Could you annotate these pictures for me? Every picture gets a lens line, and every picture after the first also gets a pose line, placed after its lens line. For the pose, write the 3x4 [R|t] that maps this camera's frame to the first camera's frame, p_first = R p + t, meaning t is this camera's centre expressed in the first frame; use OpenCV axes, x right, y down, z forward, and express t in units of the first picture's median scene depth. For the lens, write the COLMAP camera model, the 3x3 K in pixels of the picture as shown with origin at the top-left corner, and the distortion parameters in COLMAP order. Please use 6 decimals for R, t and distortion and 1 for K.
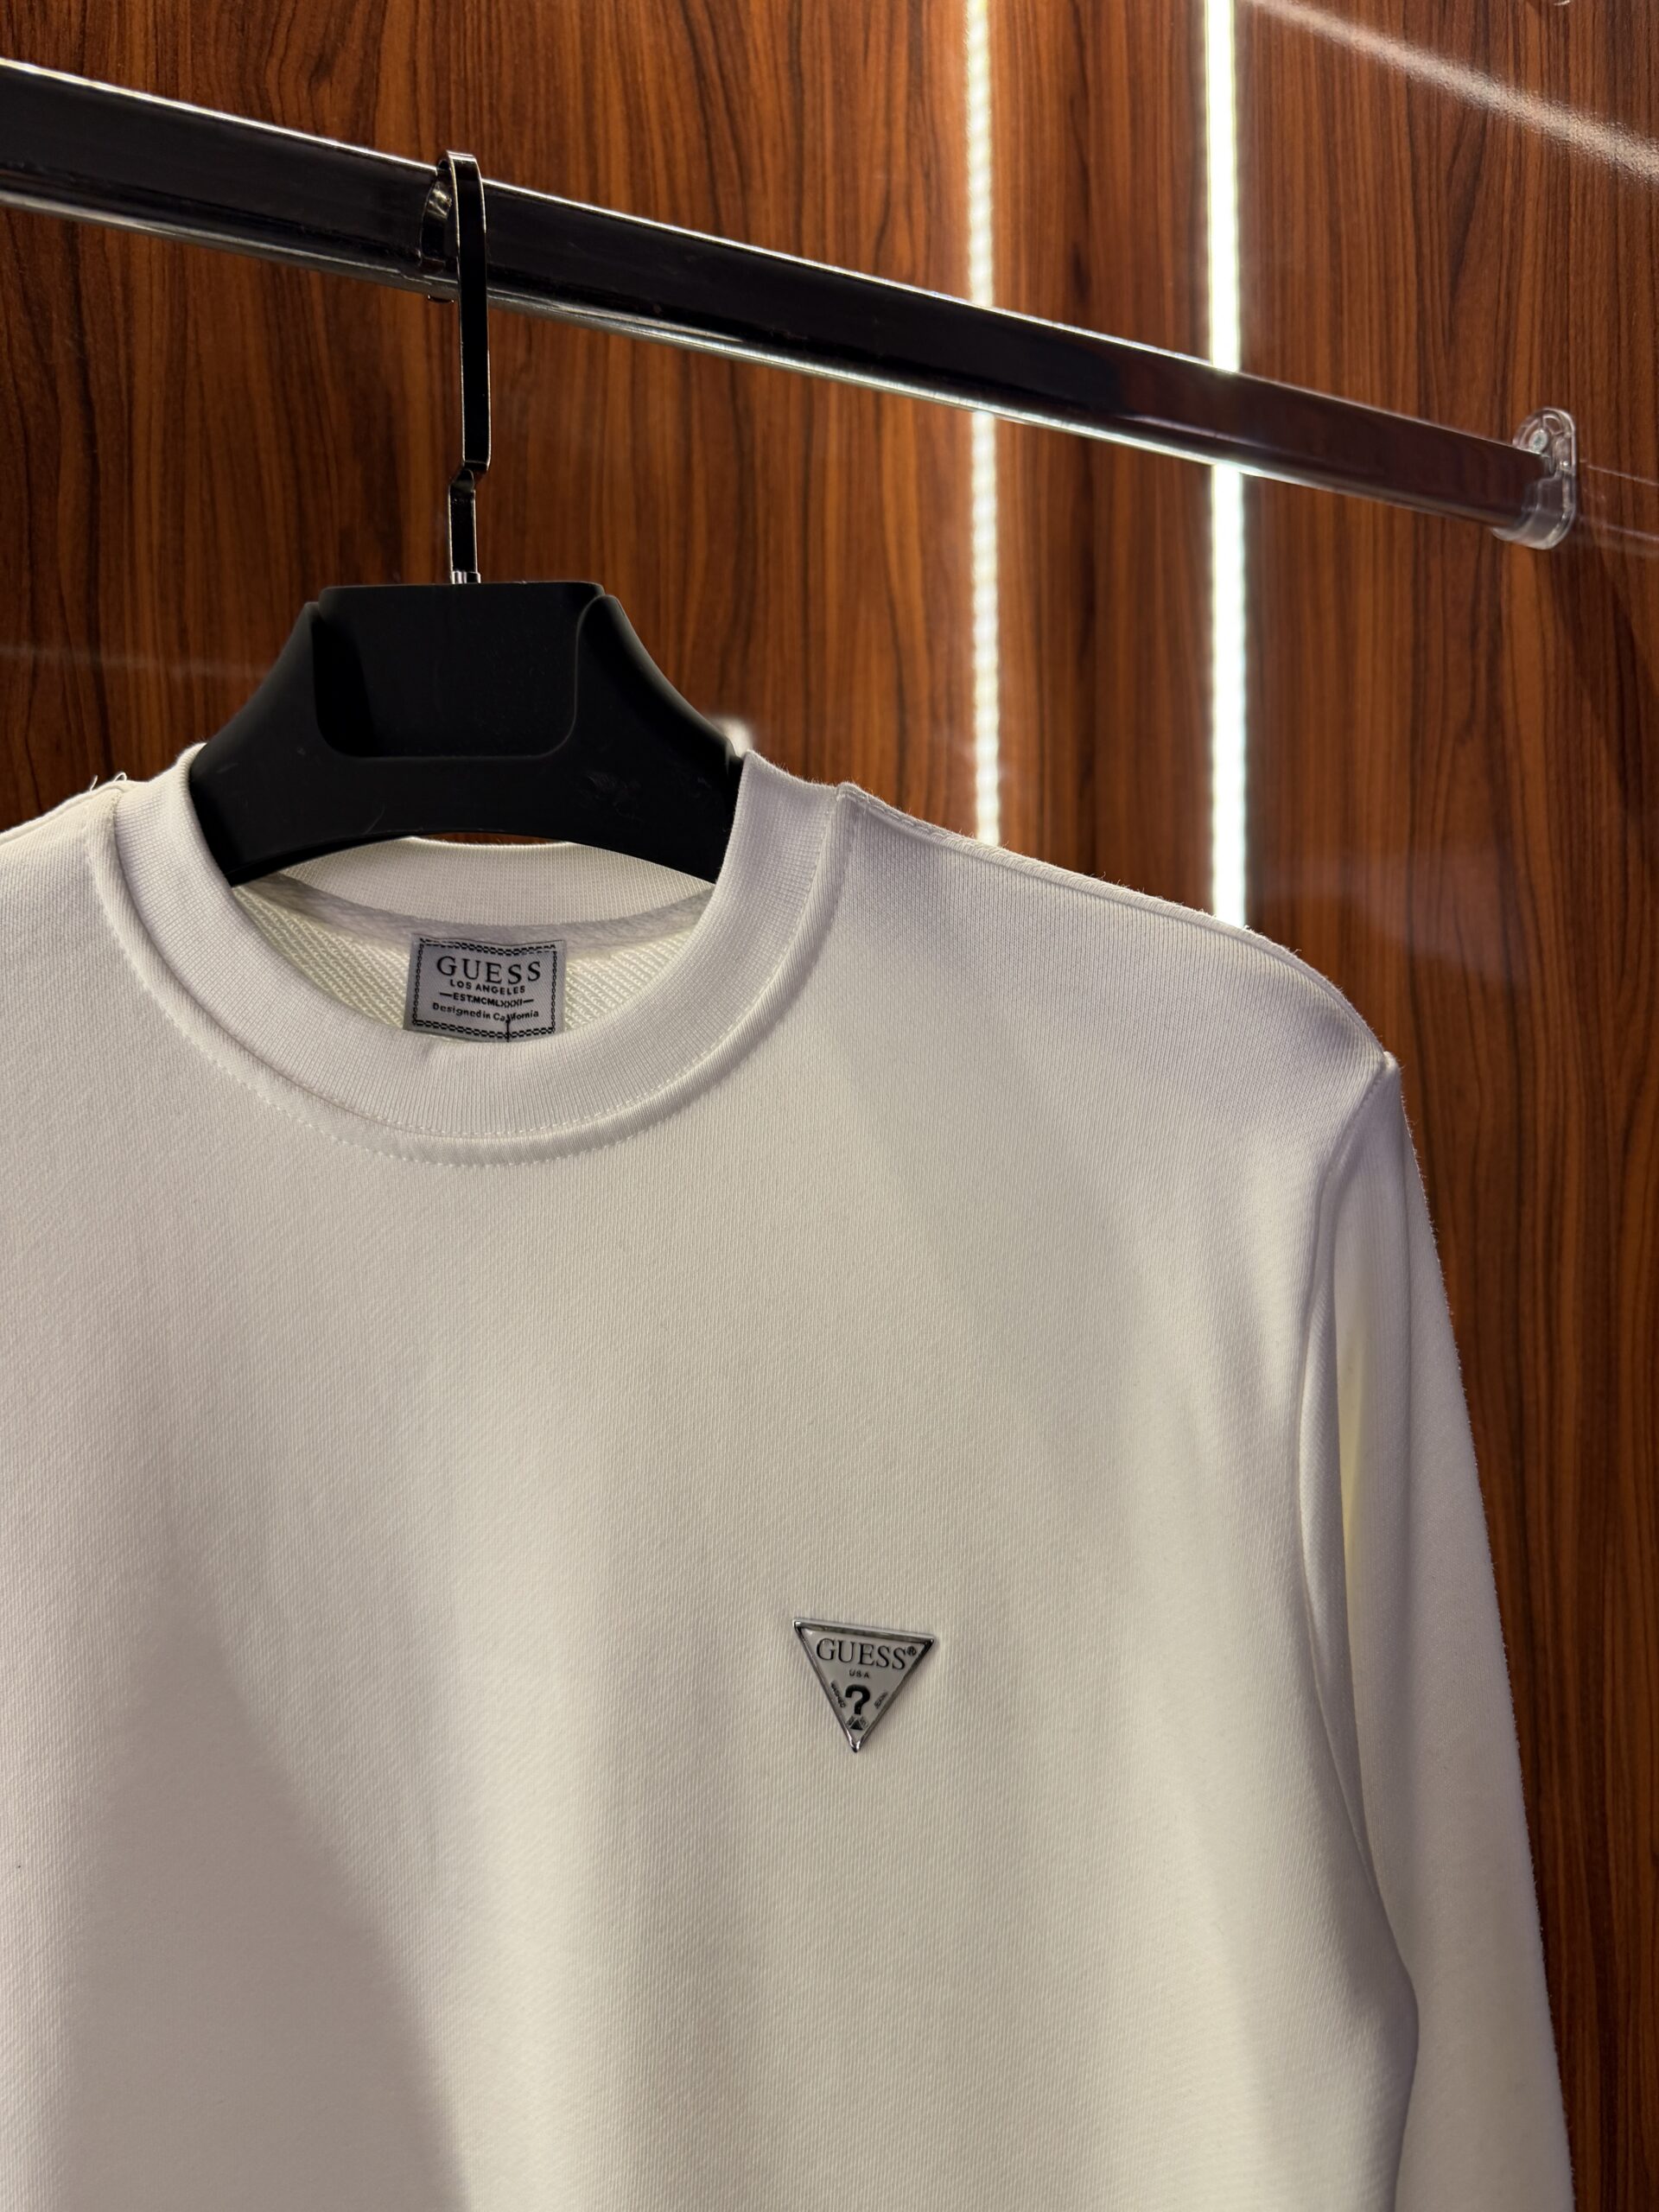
lens RADIAL K [[1589.8, 0, 825.5], [0, 1589.8, 1095.3], [0, 0, 1]] dist [-0.008273, -0.011898]
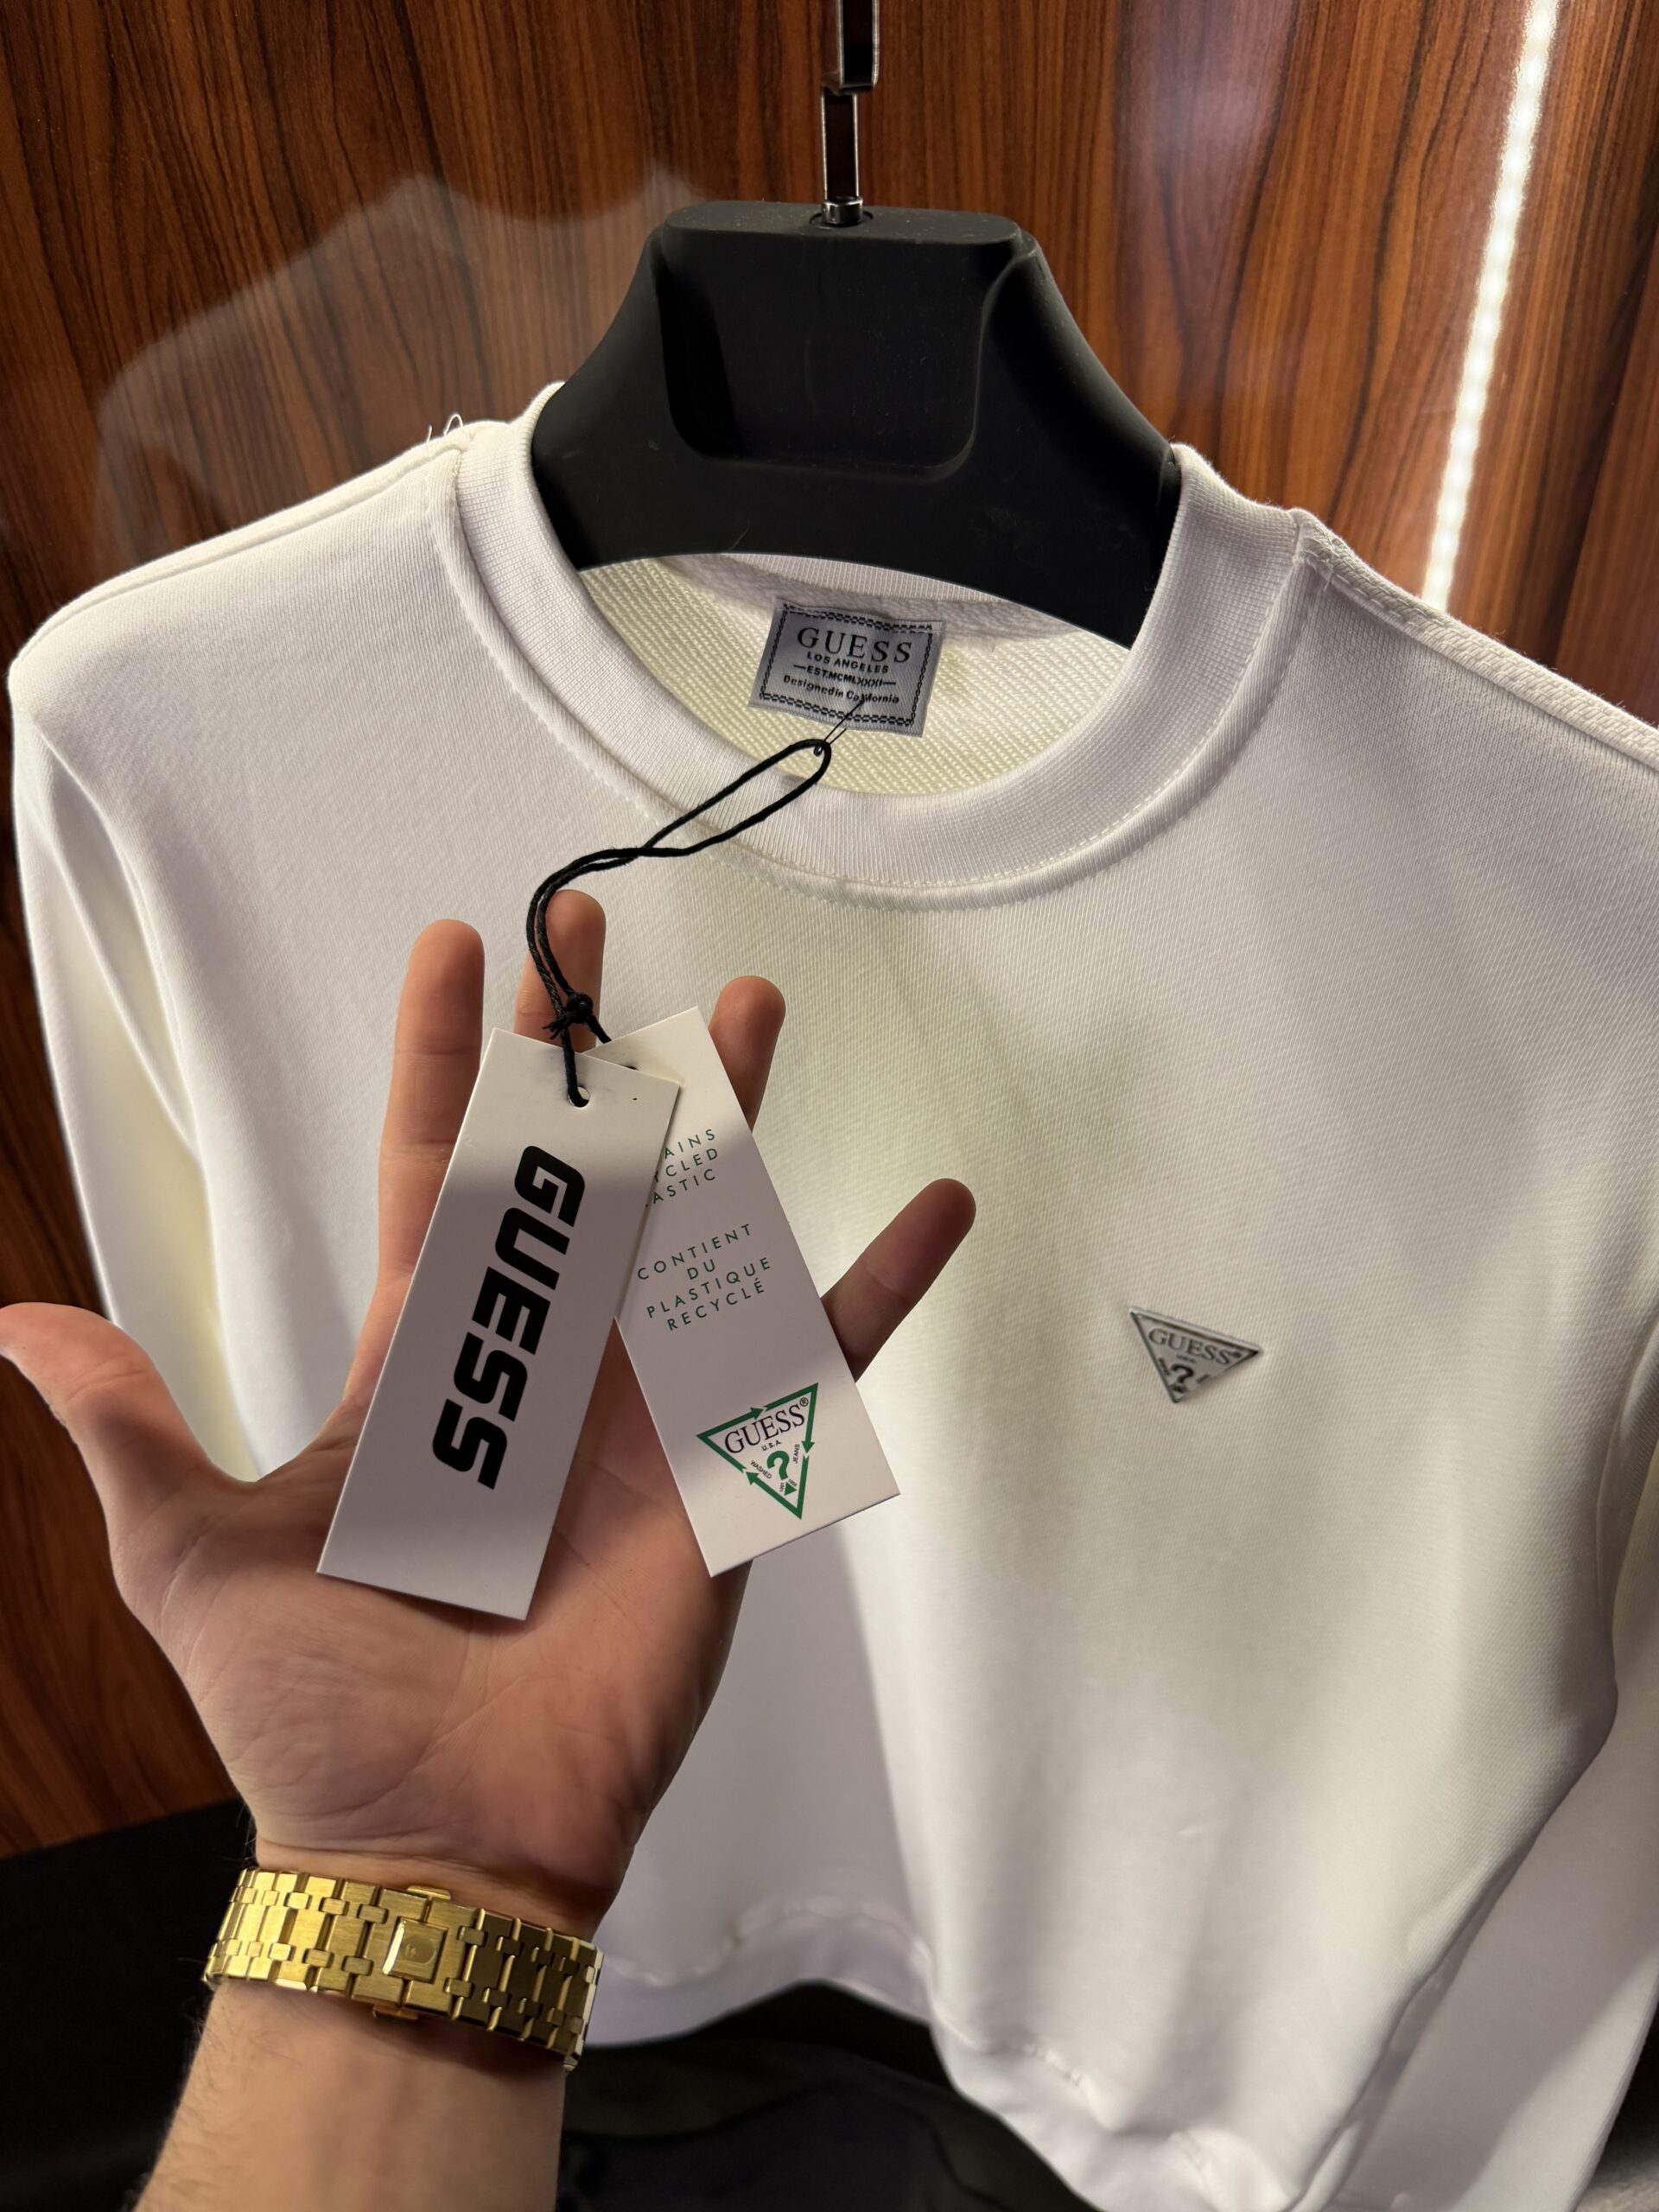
lens RADIAL K [[1589.8, 0, 834.5], [0, 1589.8, 1094.7], [0, 0, 1]] dist [-0.008273, -0.011898]
pose [[0.972780, 0.123522, -0.196065, -0.016748], [0.010095, 0.822696, 0.568391, -0.259828], [0.231511, -0.554899, 0.799056, 0.096064]]
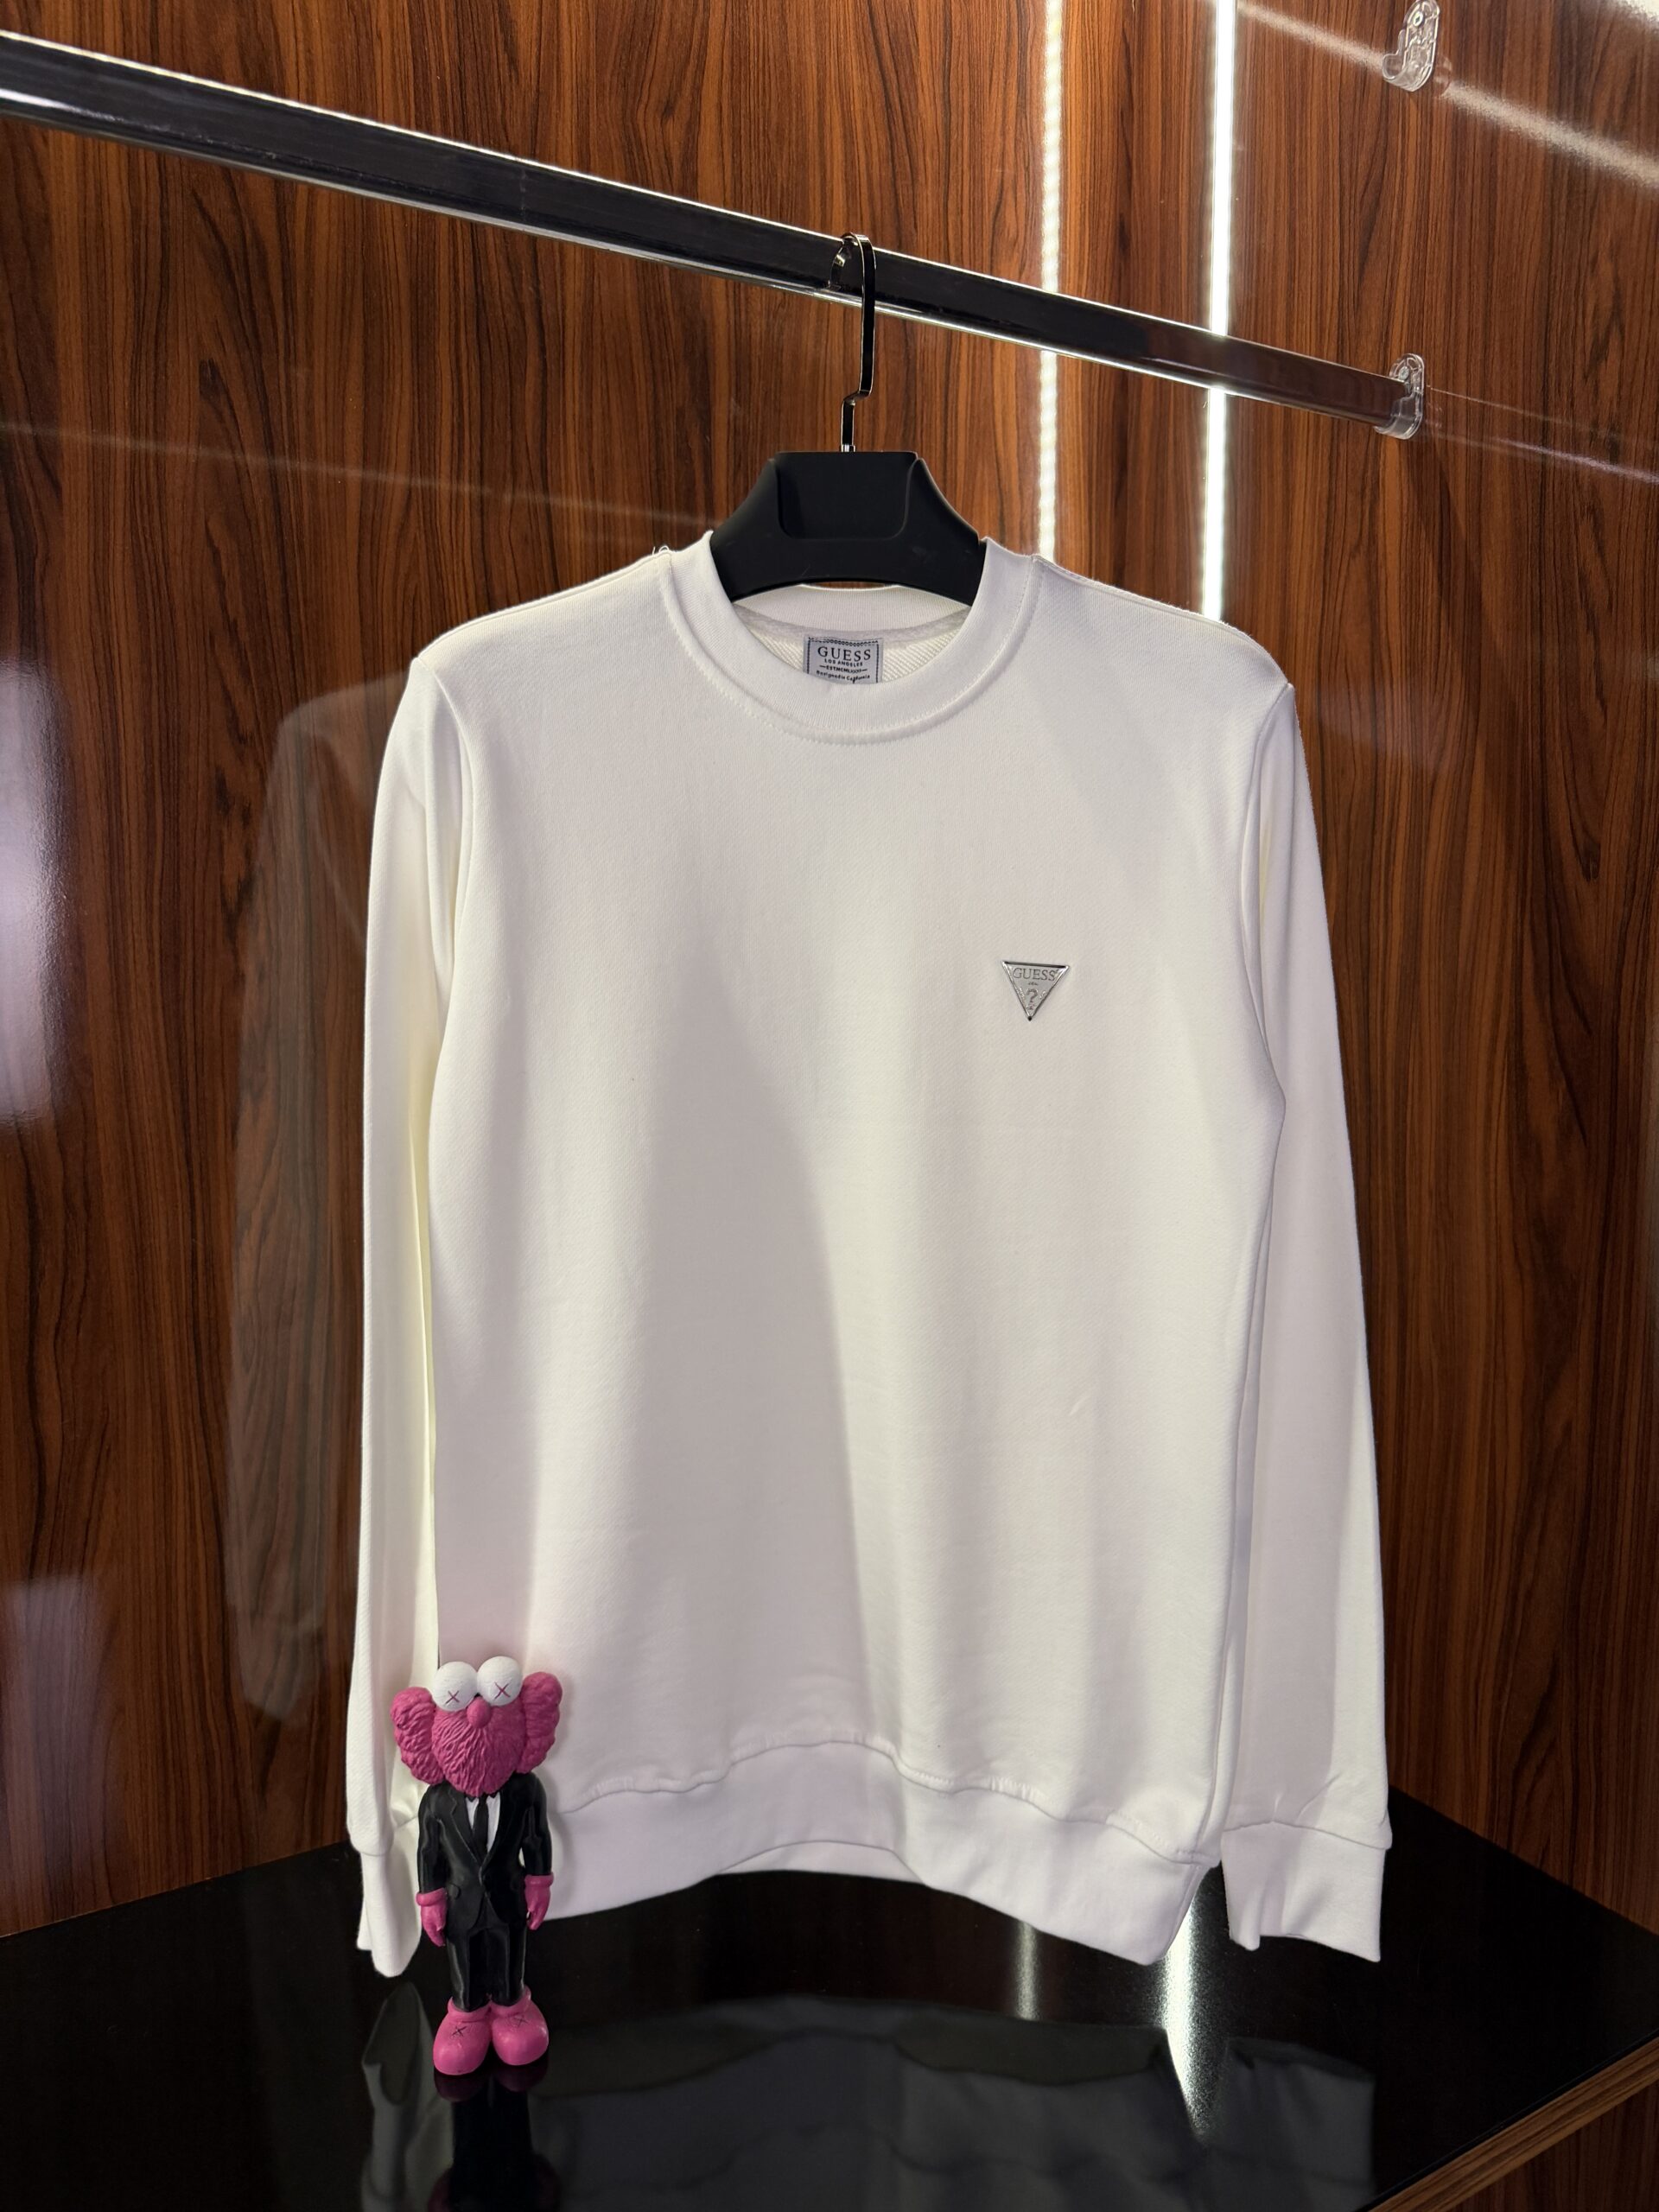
lens RADIAL K [[1589.8, 0, 825.1], [0, 1589.8, 1096.9], [0, 0, 1]] dist [-0.008273, -0.011898]
pose [[0.999548, 0.013200, 0.027024, -0.194943], [-0.015522, 0.996034, 0.087611, 0.209034], [-0.025761, -0.087991, 0.995788, -0.708193]]
